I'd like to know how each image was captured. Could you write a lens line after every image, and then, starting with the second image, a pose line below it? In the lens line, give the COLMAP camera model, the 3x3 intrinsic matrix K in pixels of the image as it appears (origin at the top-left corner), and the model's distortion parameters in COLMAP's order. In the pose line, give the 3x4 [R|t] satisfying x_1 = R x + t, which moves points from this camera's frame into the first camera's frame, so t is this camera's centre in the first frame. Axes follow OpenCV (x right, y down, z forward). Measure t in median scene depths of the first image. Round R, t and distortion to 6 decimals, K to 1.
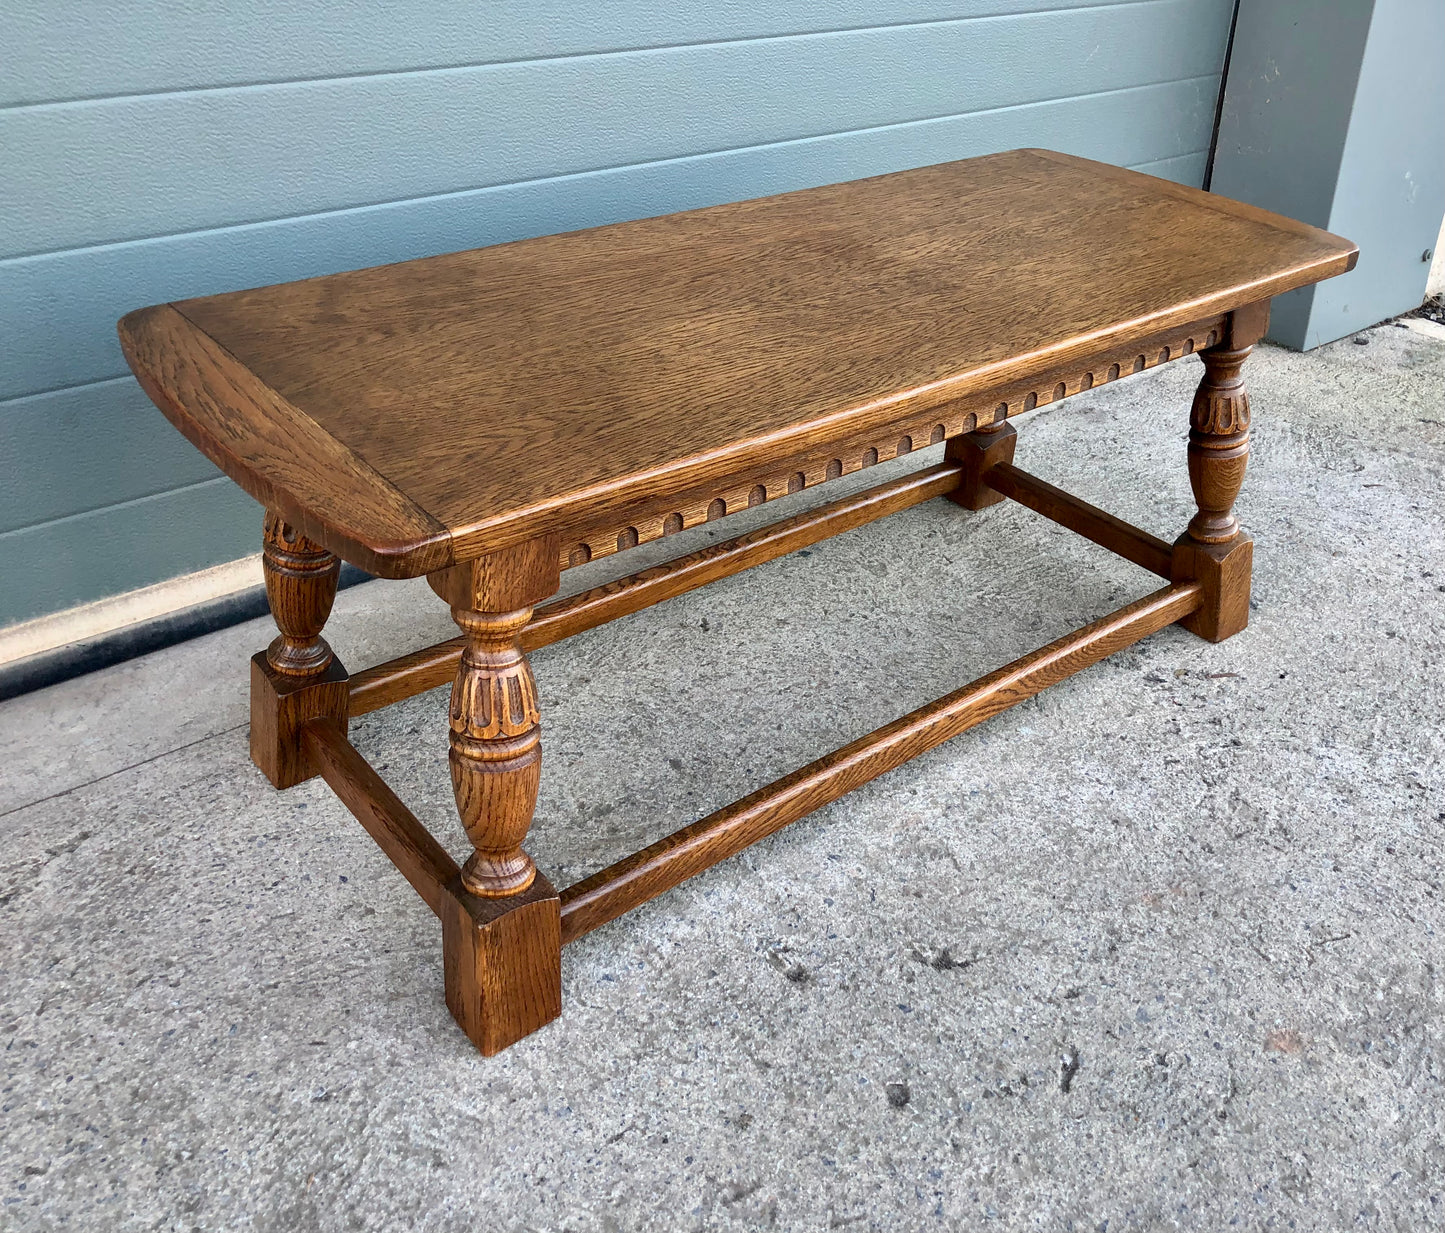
lens RADIAL K [[1369.7, 0, 829.8], [0, 1369.7, 602.7], [0, 0, 1]] dist [0.013350, 0.000000]
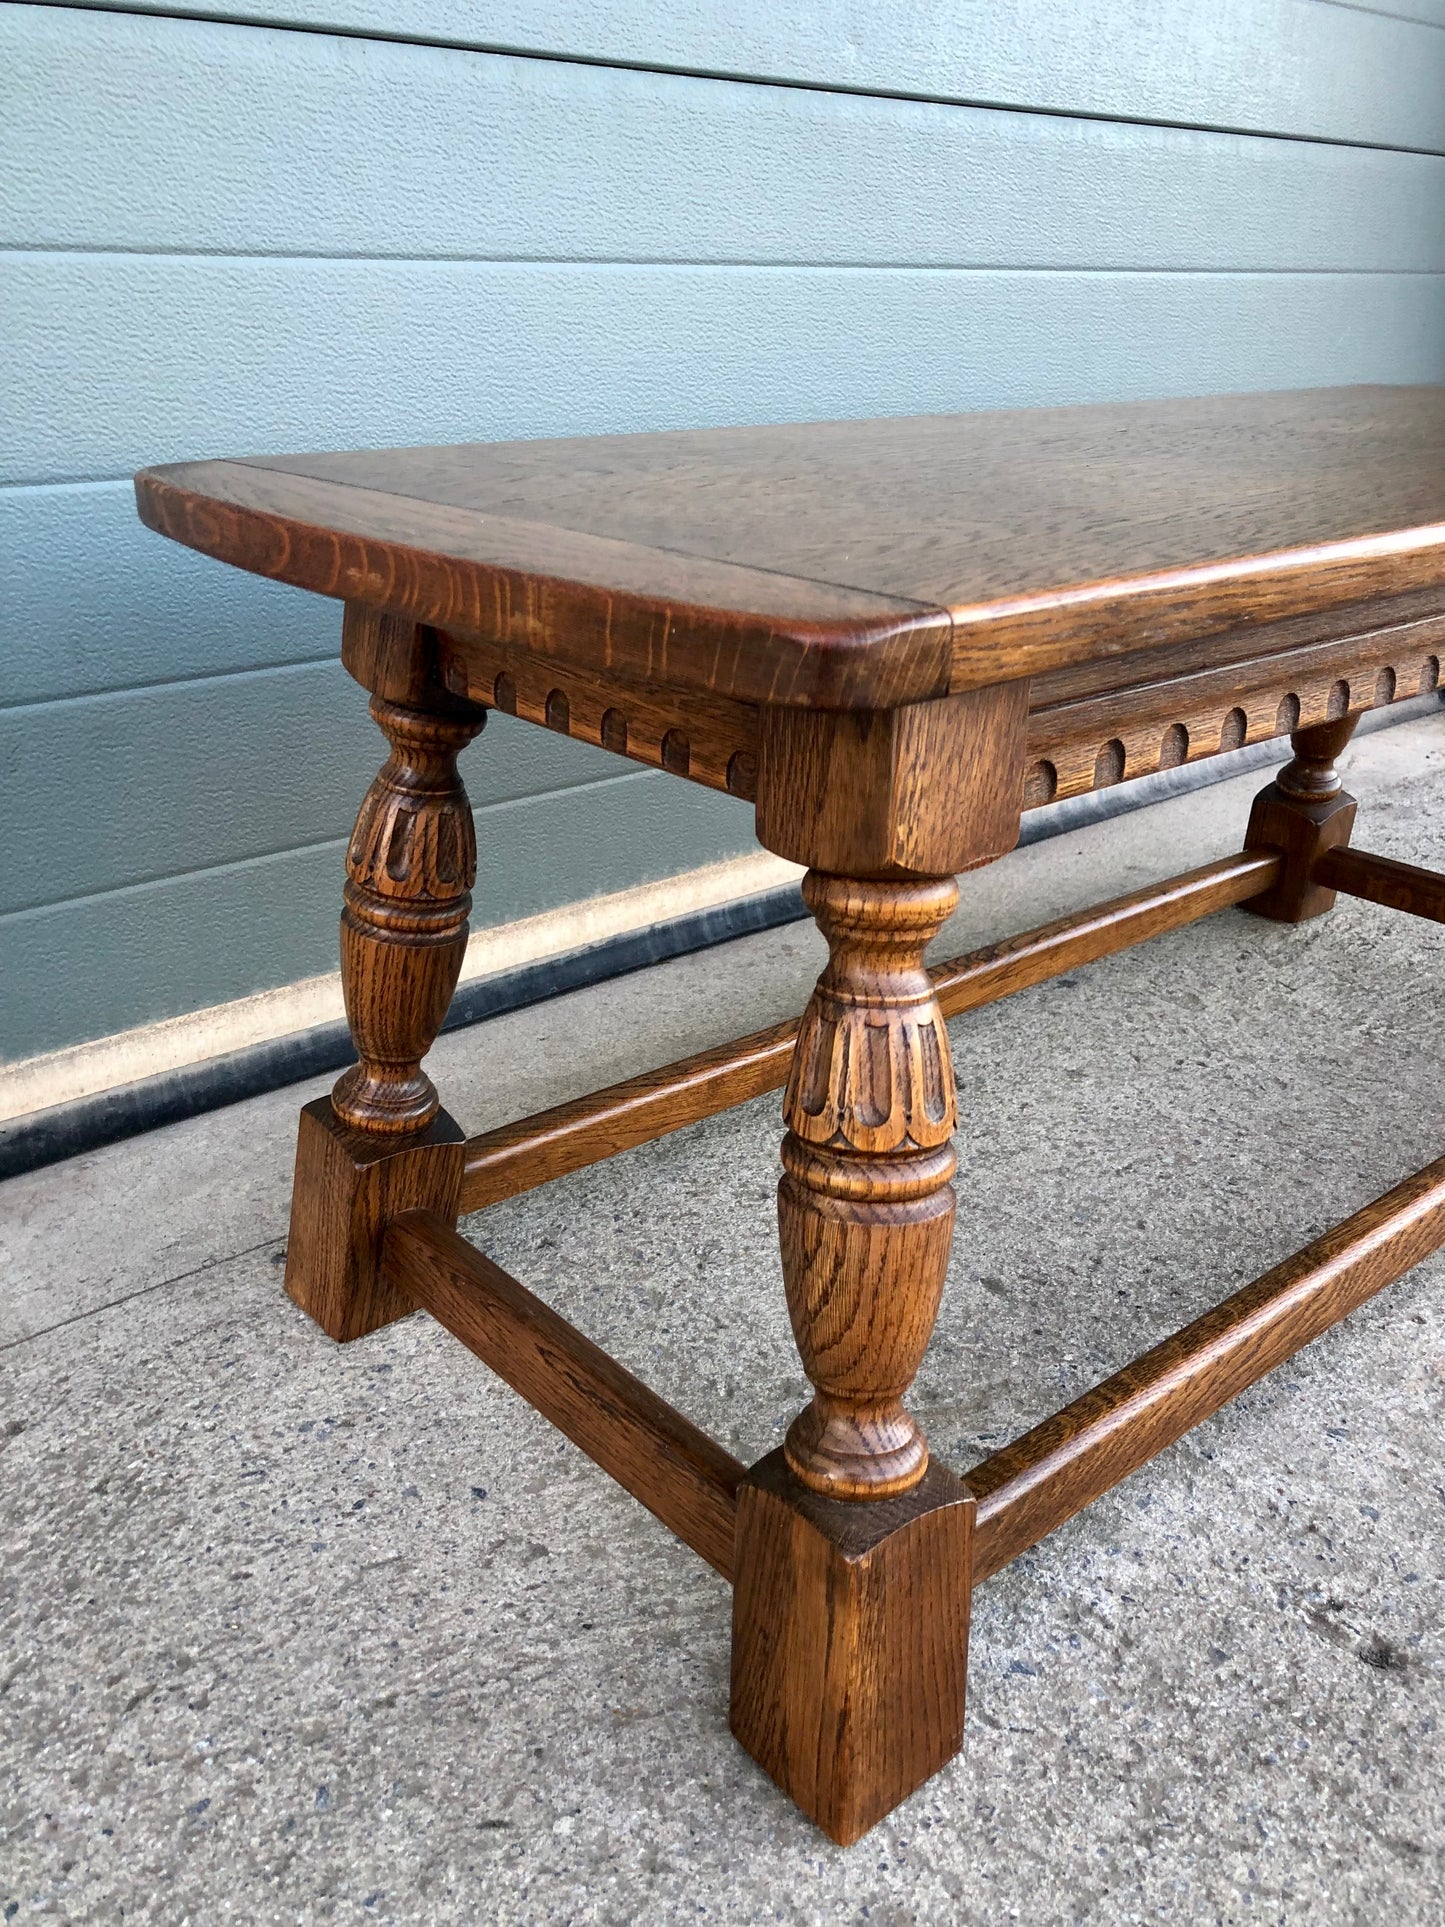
lens RADIAL K [[1607.6, 0, 726.1], [0, 1607.6, 932.0], [0, 0, 1]] dist [0.012961, -0.008255]
pose [[0.998739, -0.040937, -0.029054, -0.233643], [0.035346, 0.984453, -0.172054, 0.097406], [0.035646, 0.170810, 0.984659, 0.340057]]
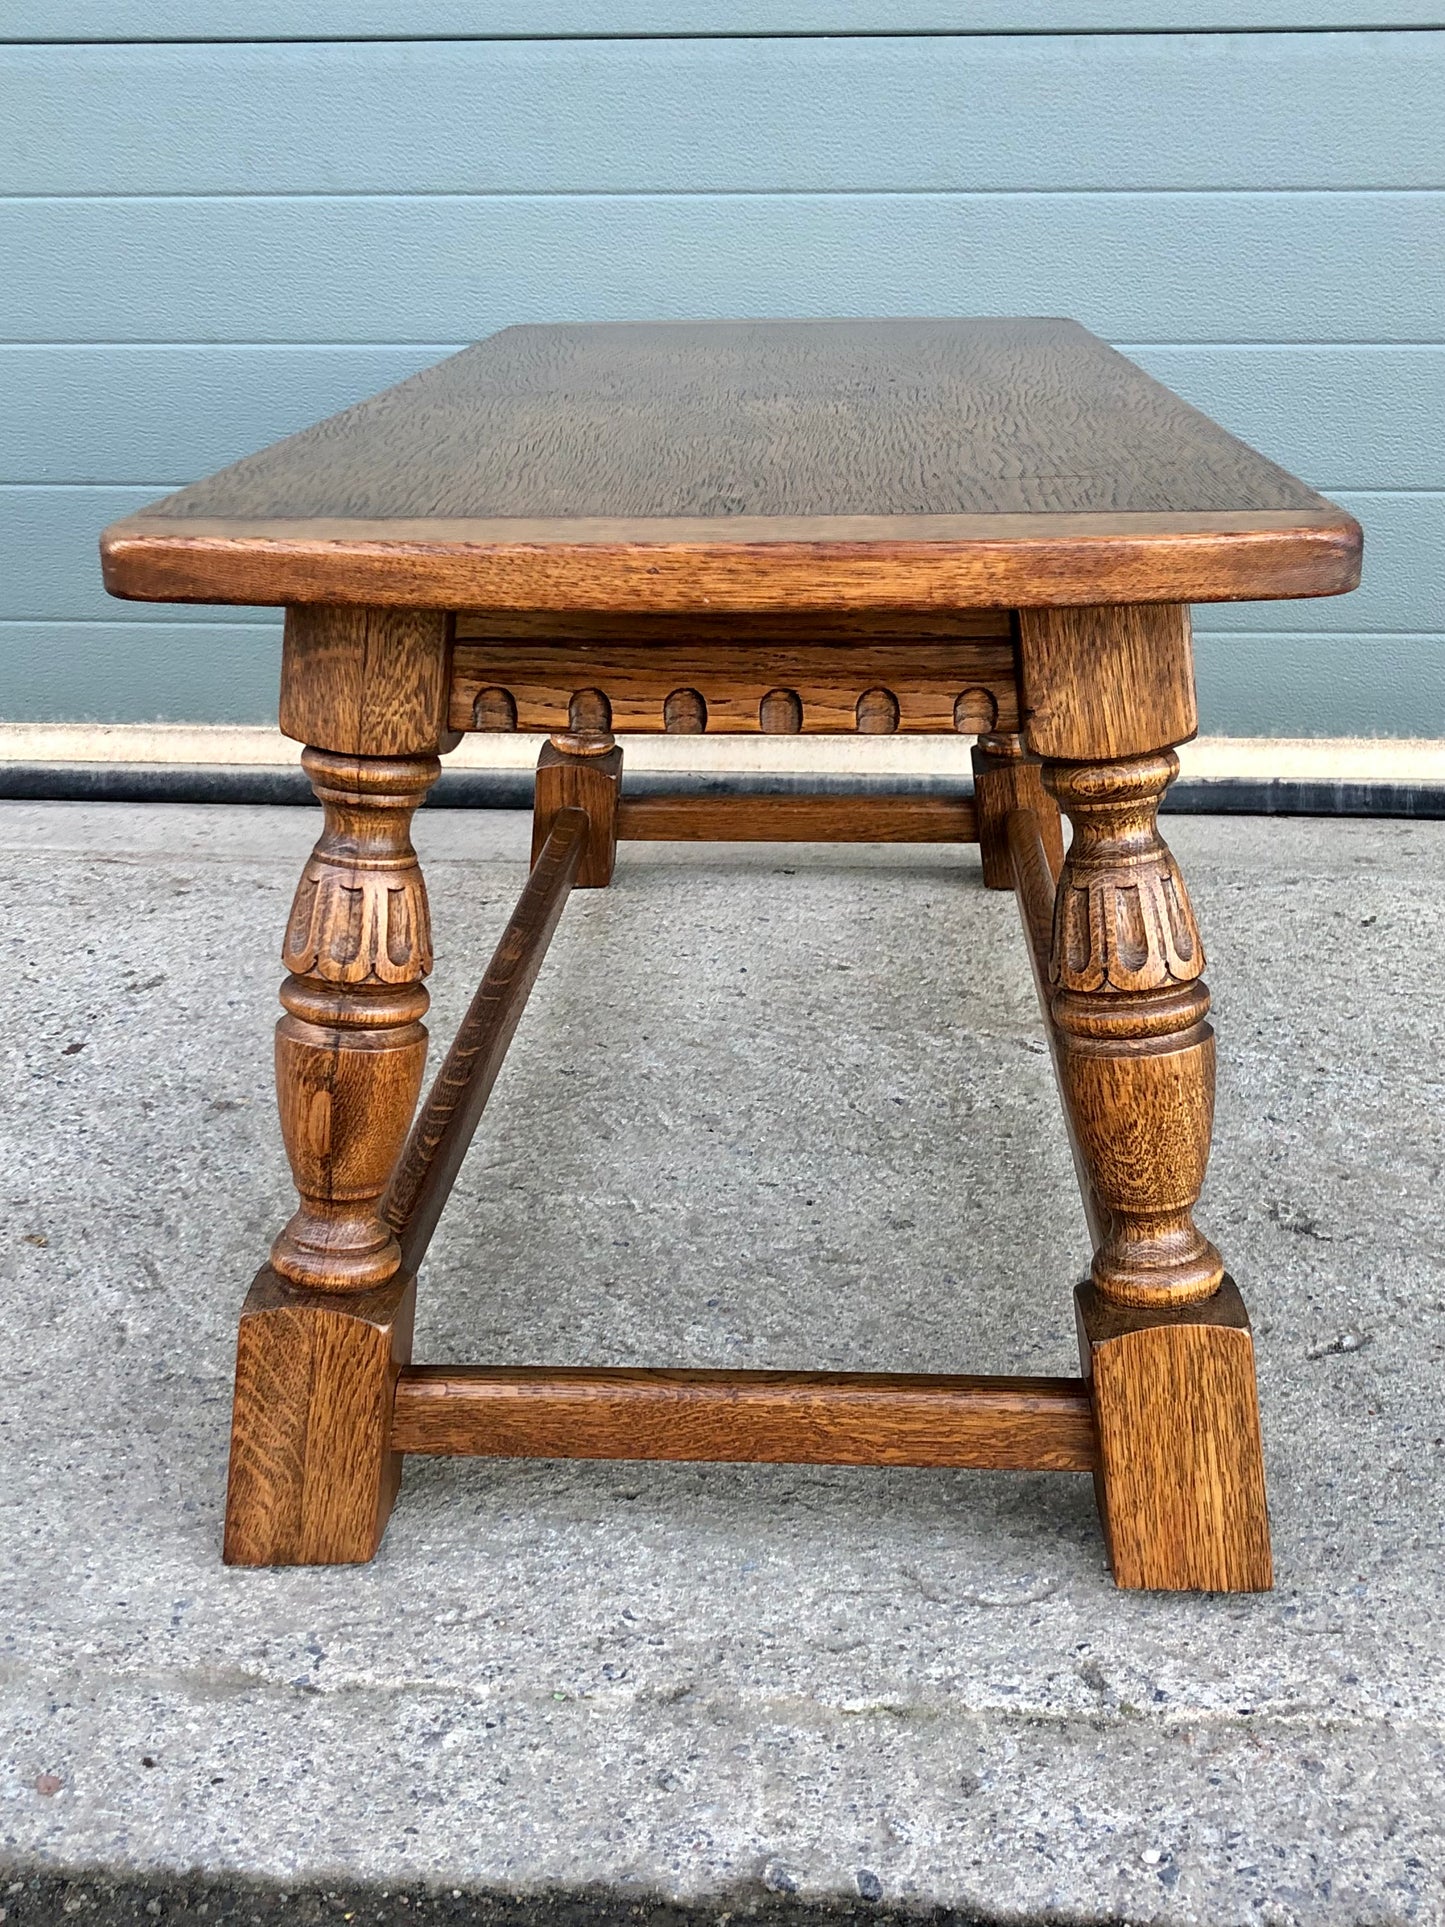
lens RADIAL K [[2216.5, 0, 671.9], [0, 2216.5, 936.8], [0, 0, 1]] dist [0.035285, 0.000000]
pose [[0.687813, 0.188092, -0.701095, 0.621183], [-0.343695, 0.935107, -0.086310, 0.328175], [0.639364, 0.300328, 0.707825, -0.040865]]
